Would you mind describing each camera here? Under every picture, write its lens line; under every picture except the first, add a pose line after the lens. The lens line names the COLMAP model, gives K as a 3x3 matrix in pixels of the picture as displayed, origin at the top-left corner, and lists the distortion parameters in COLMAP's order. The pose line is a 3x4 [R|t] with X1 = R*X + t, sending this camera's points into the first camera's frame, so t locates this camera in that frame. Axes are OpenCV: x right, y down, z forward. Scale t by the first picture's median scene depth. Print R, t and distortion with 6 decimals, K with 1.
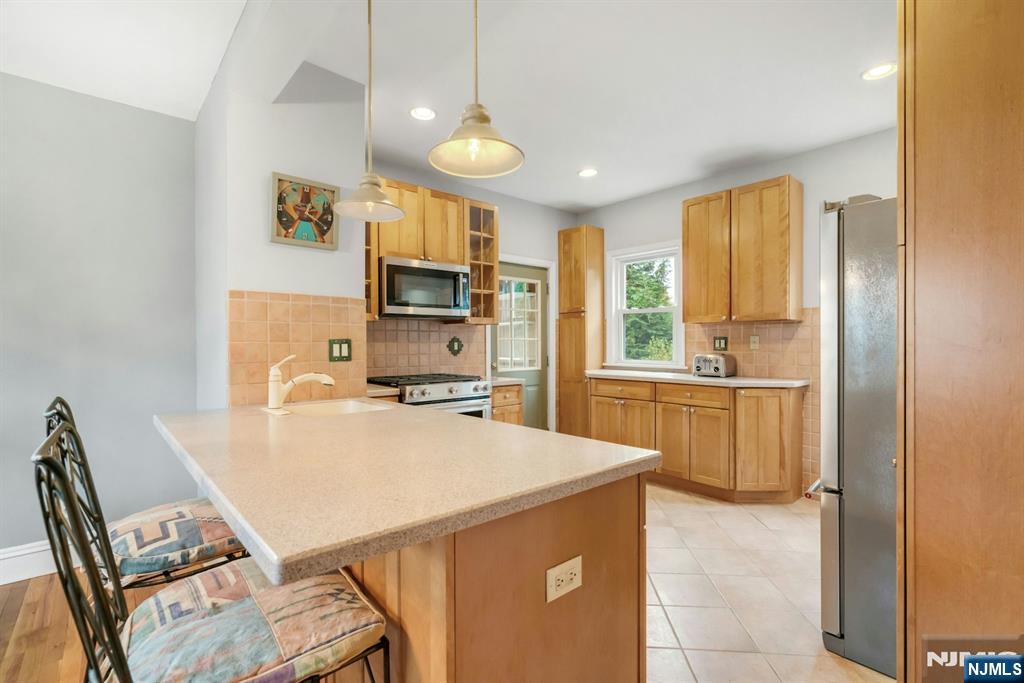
lens RADIAL K [[464.0, 0, 516.3], [0, 464.0, 343.6], [0, 0, 1]] dist [0.003145, 0.001506]
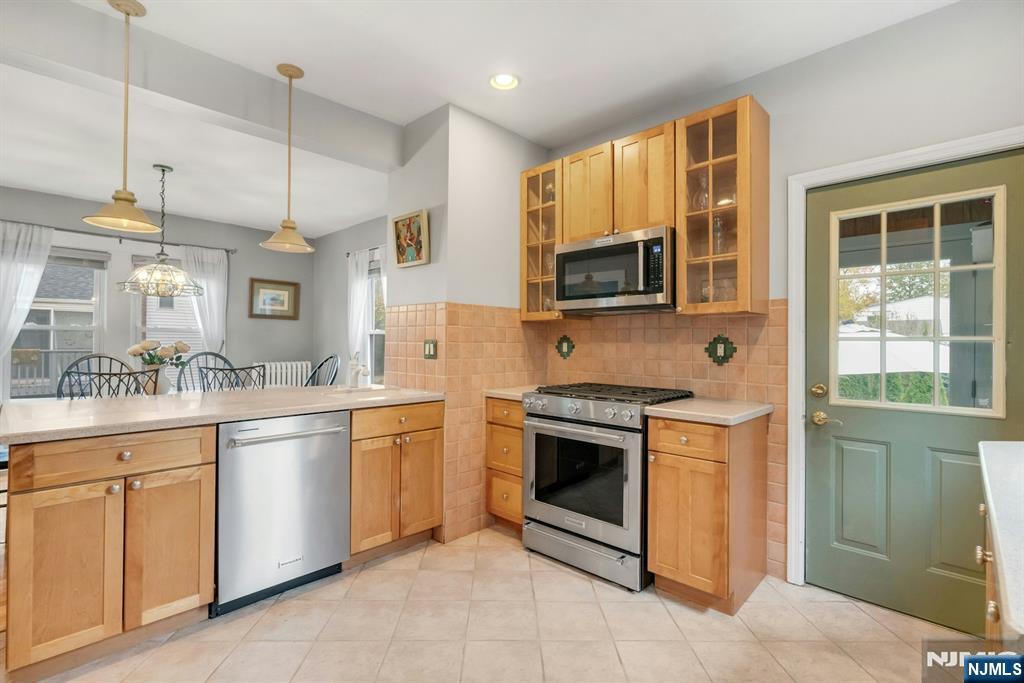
lens RADIAL K [[464.0, 0, 512.0], [0, 464.0, 342.0], [0, 0, 1]] dist [0.003145, 0.001506]
pose [[0.087250, -0.001609, -0.996185, 0.525017], [-0.009557, 0.999951, -0.002452, -0.001234], [0.996141, 0.009734, 0.087231, 0.738403]]
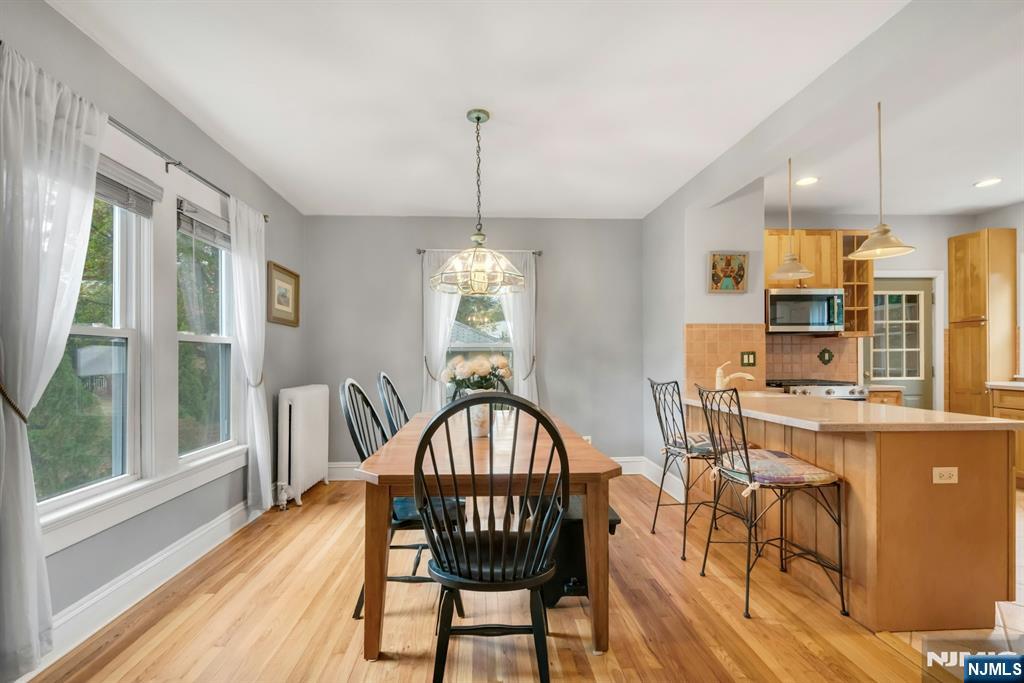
lens RADIAL K [[464.0, 0, 516.7], [0, 464.0, 358.1], [0, 0, 1]] dist [0.003145, 0.001506]
pose [[0.788588, -0.000191, -0.614922, -0.029766], [0.004191, 0.999978, 0.005064, 0.000377], [0.614907, -0.006570, 0.788572, -0.438613]]
